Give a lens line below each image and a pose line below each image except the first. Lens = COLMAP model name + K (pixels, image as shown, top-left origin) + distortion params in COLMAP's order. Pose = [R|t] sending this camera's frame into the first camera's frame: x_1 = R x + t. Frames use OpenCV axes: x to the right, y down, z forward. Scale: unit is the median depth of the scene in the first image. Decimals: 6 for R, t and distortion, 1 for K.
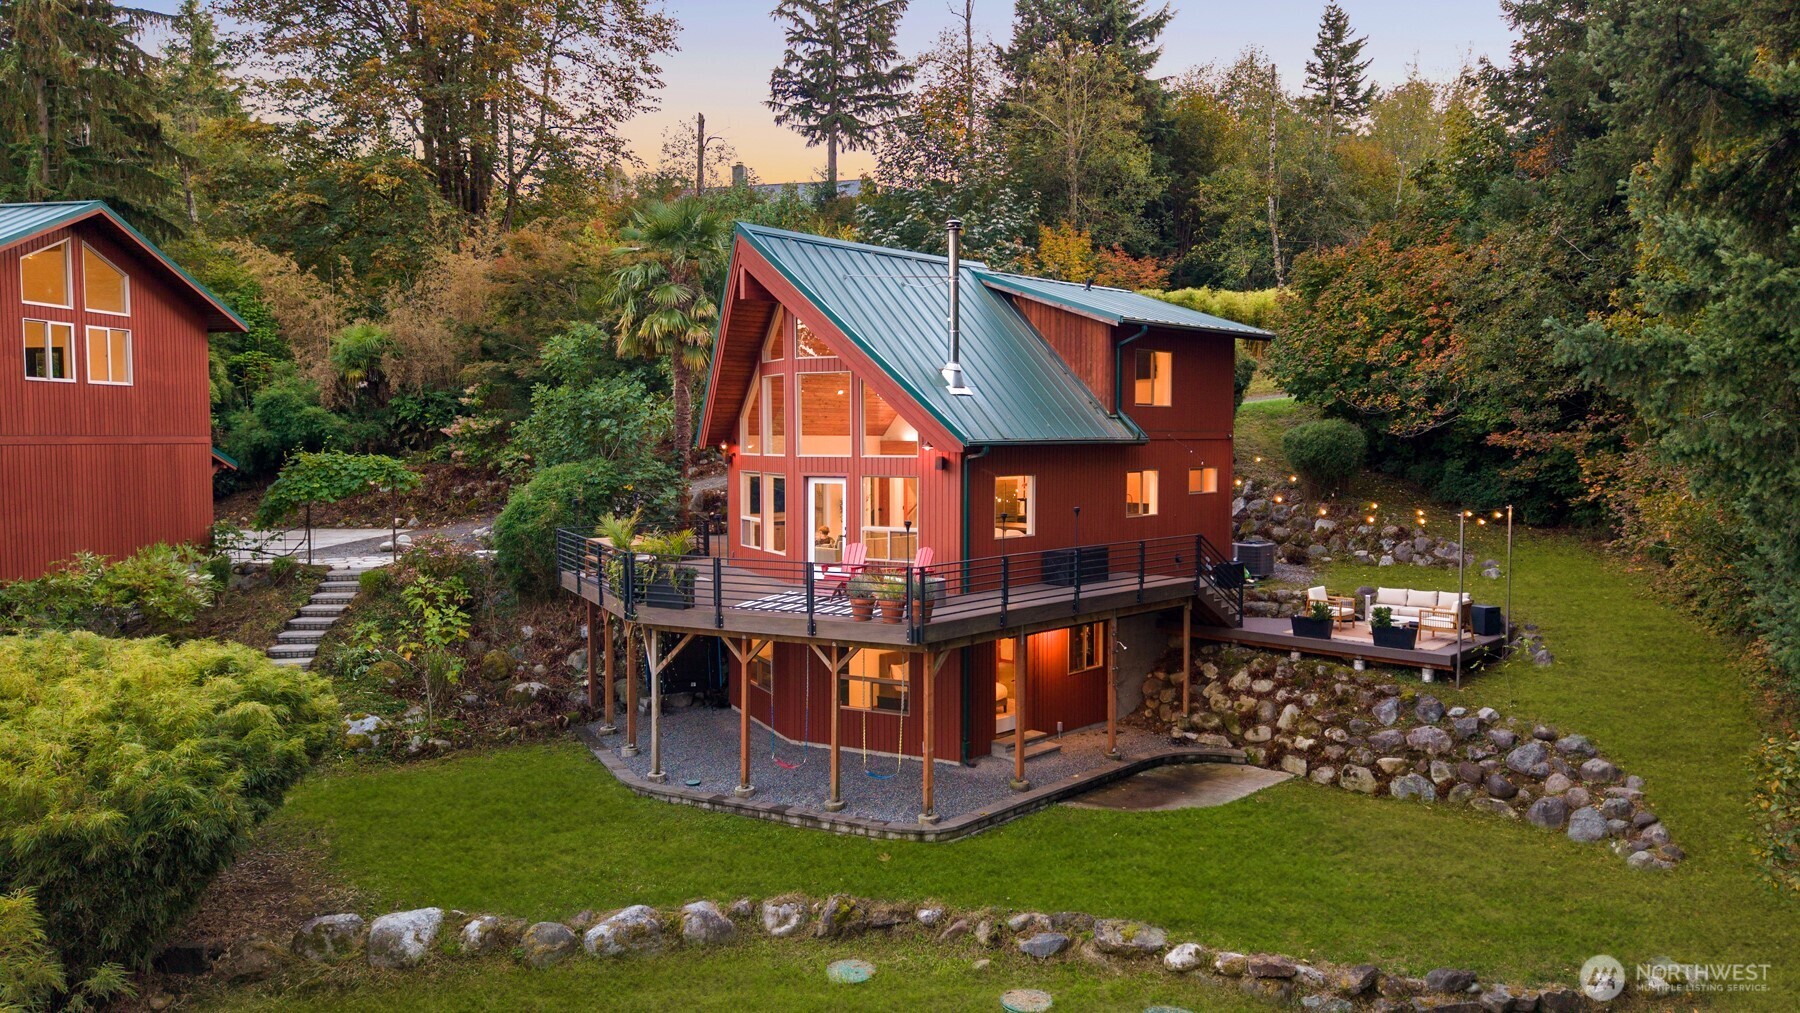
lens RADIAL K [[1173.1, 0, 888.7], [0, 1173.1, 510.9], [0, 0, 1]] dist [0.008790, -0.007057]
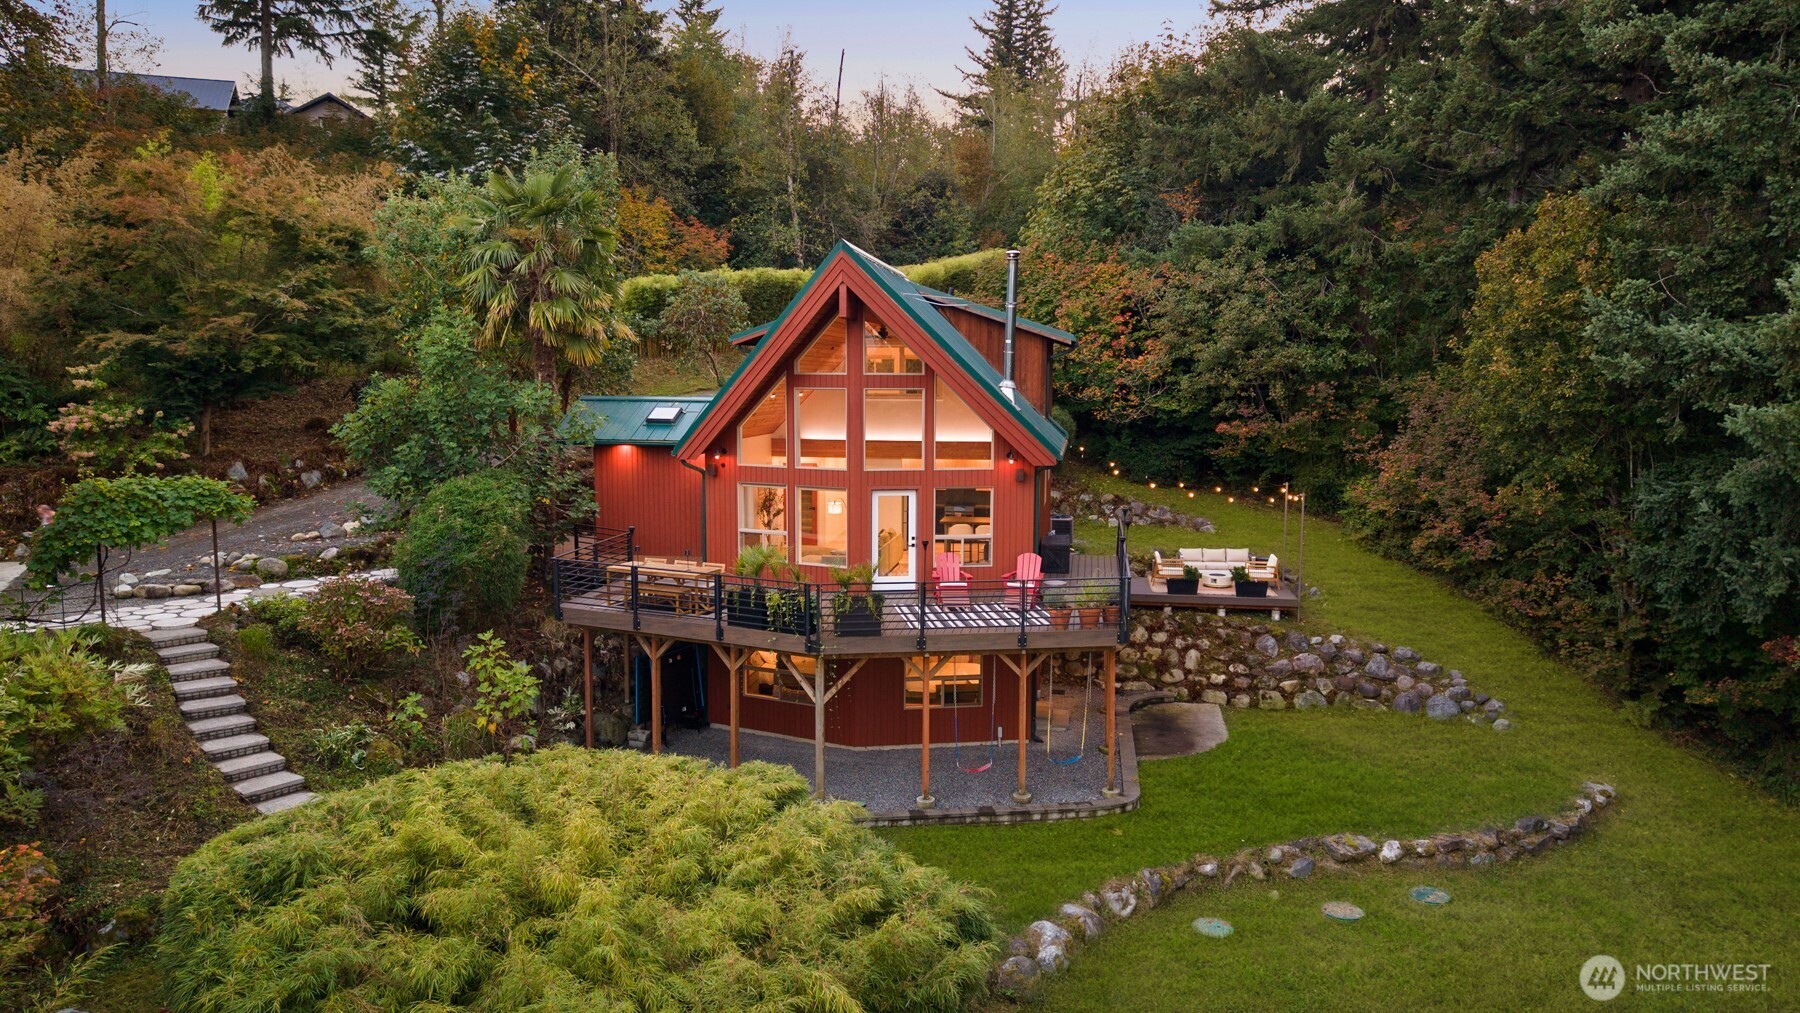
lens RADIAL K [[1173.1, 0, 898.8], [0, 1173.1, 510.5], [0, 0, 1]] dist [0.008790, -0.007057]
pose [[0.826013, -0.062162, 0.560213, -0.653291], [0.033285, 0.997545, 0.061613, -0.076731], [-0.562668, -0.032246, 0.826054, 0.152339]]
